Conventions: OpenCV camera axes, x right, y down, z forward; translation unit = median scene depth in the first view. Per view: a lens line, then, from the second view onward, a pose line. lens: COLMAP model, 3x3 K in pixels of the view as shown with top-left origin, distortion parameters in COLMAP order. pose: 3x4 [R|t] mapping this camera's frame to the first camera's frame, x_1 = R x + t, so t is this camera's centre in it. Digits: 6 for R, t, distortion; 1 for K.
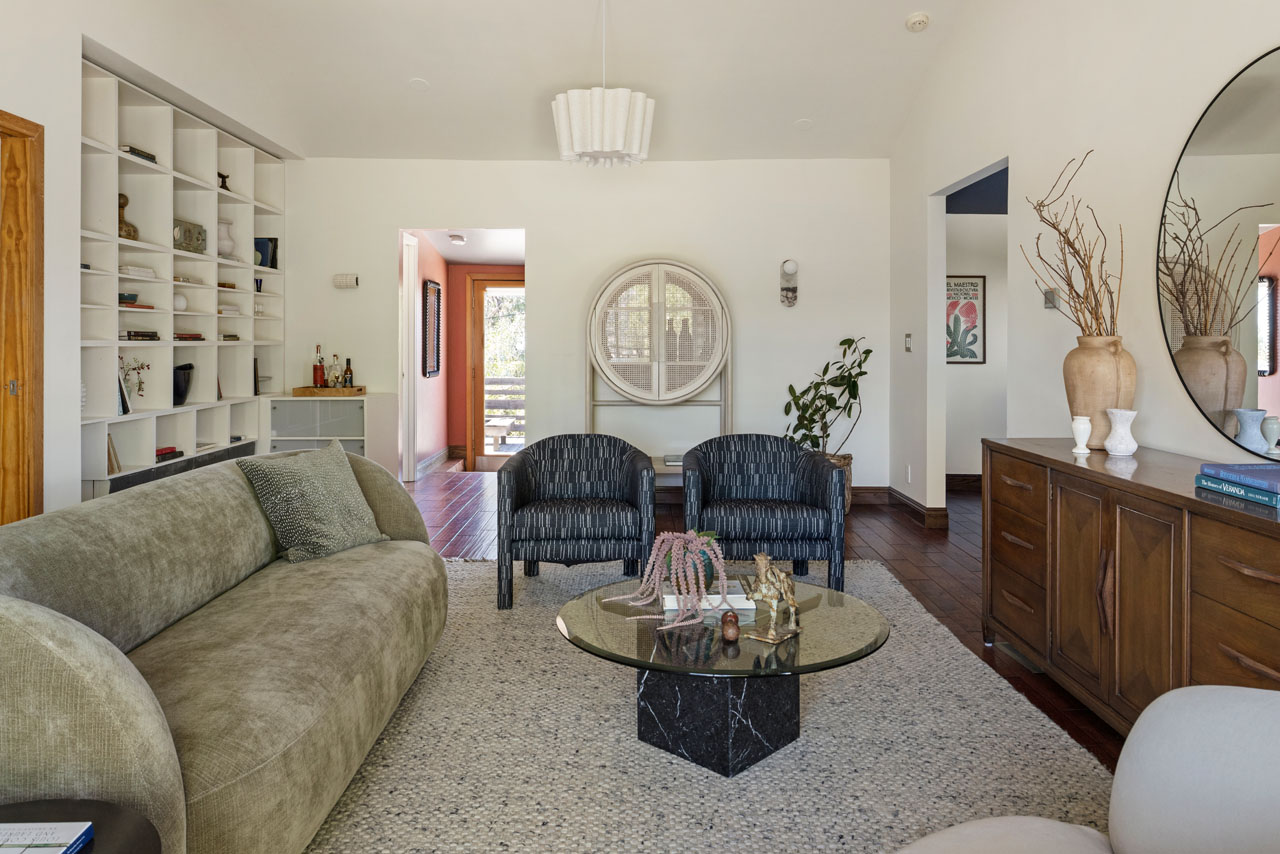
lens RADIAL K [[807.6, 0, 641.7], [0, 807.6, 342.9], [0, 0, 1]] dist [0.002470, -0.002575]
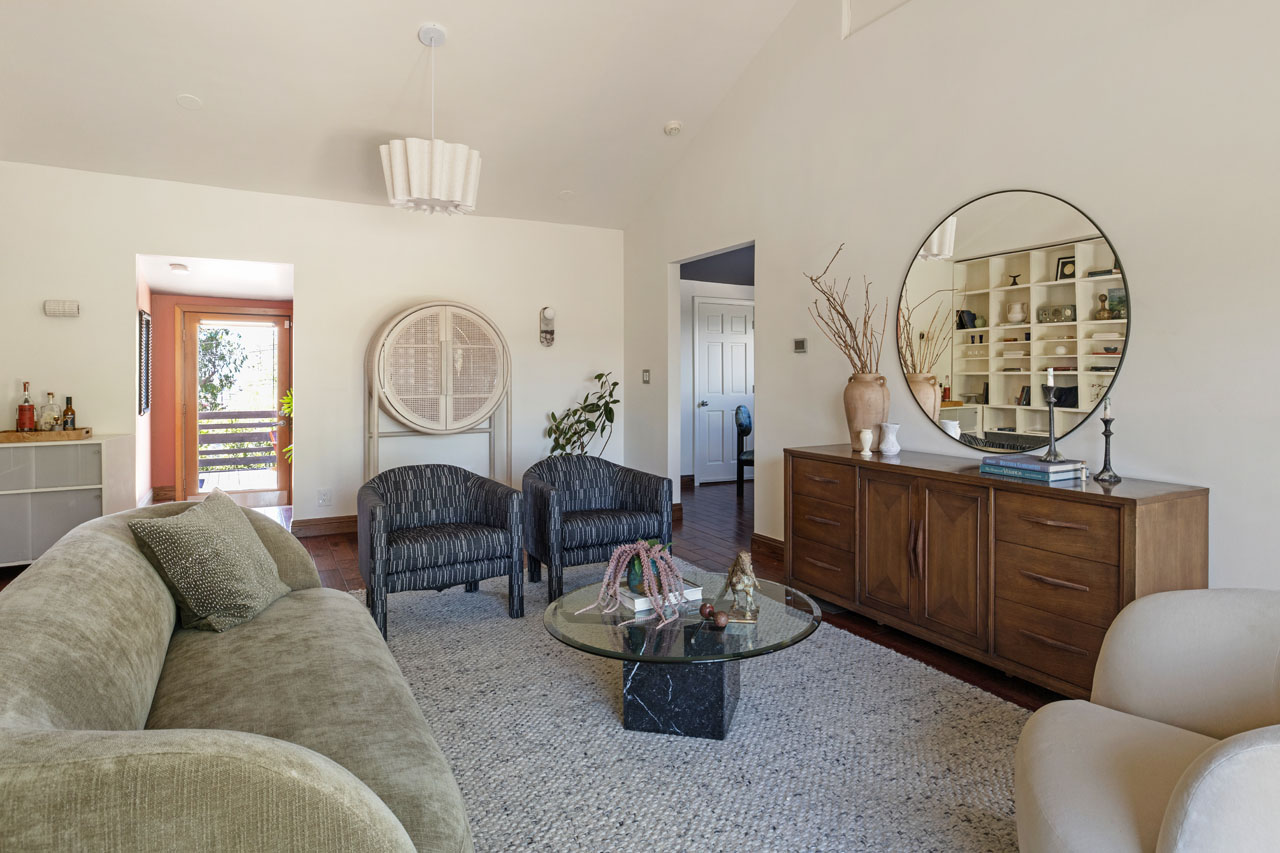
lens RADIAL K [[677.8, 0, 637.7], [0, 677.8, 372.9], [0, 0, 1]] dist [0.001212, 0.000670]
pose [[0.879427, -0.001450, 0.476032, -0.264611], [0.002742, 0.999994, -0.002020, -0.005582], [-0.476027, 0.003082, 0.879425, 0.090461]]
